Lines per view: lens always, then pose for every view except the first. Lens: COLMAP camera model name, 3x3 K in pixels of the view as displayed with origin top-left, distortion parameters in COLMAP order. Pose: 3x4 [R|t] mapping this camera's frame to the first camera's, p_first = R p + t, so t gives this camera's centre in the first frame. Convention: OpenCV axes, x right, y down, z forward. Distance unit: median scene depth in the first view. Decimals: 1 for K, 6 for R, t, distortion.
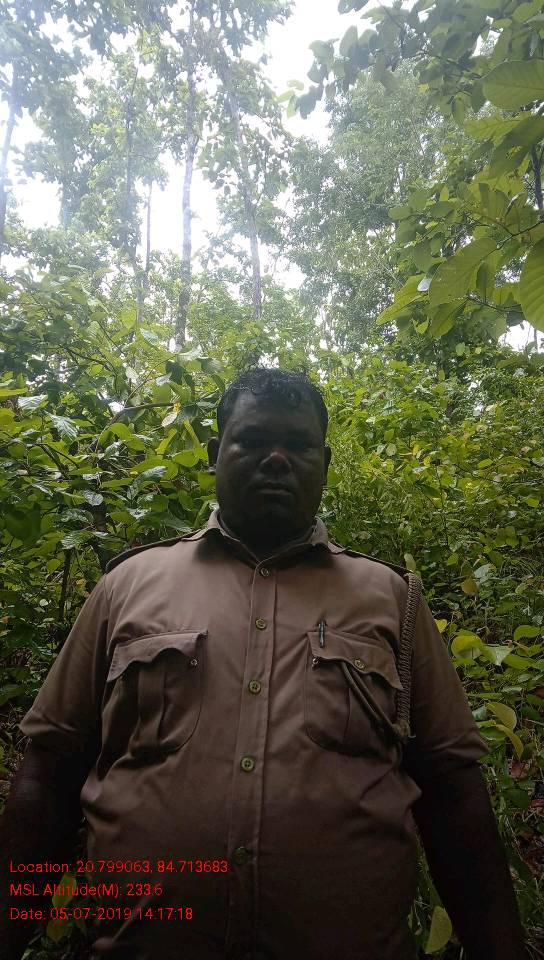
lens RADIAL K [[734.3, 0, 272.0], [0, 734.3, 480.0], [0, 0, 1]] dist [0.086774, -0.123299]
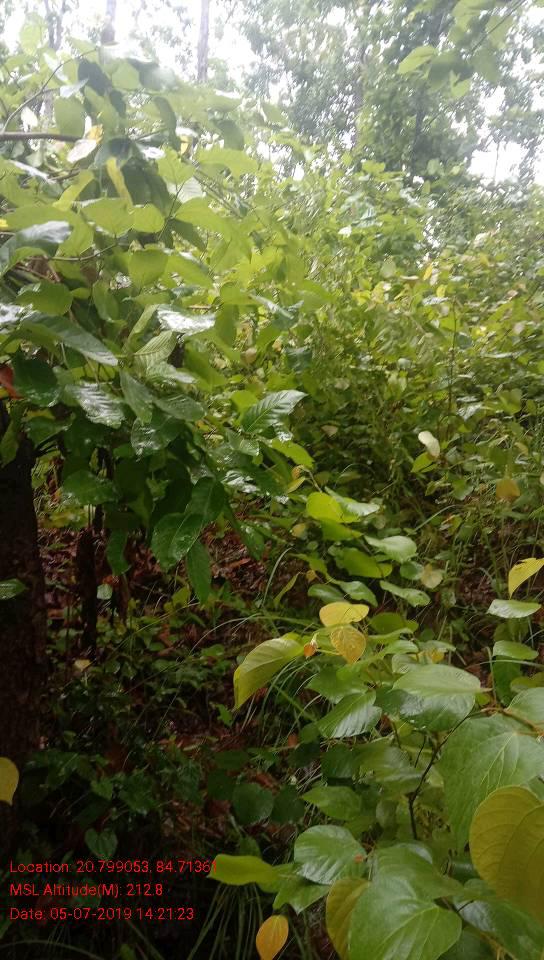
lens RADIAL K [[734.3, 0, 272.0], [0, 734.3, 480.0], [0, 0, 1]] dist [0.086774, -0.123299]
pose [[0.988004, 0.077504, 0.133575, -0.035317], [-0.105731, 0.969916, 0.219279, 0.013505], [-0.112561, -0.230772, 0.966475, 0.258569]]
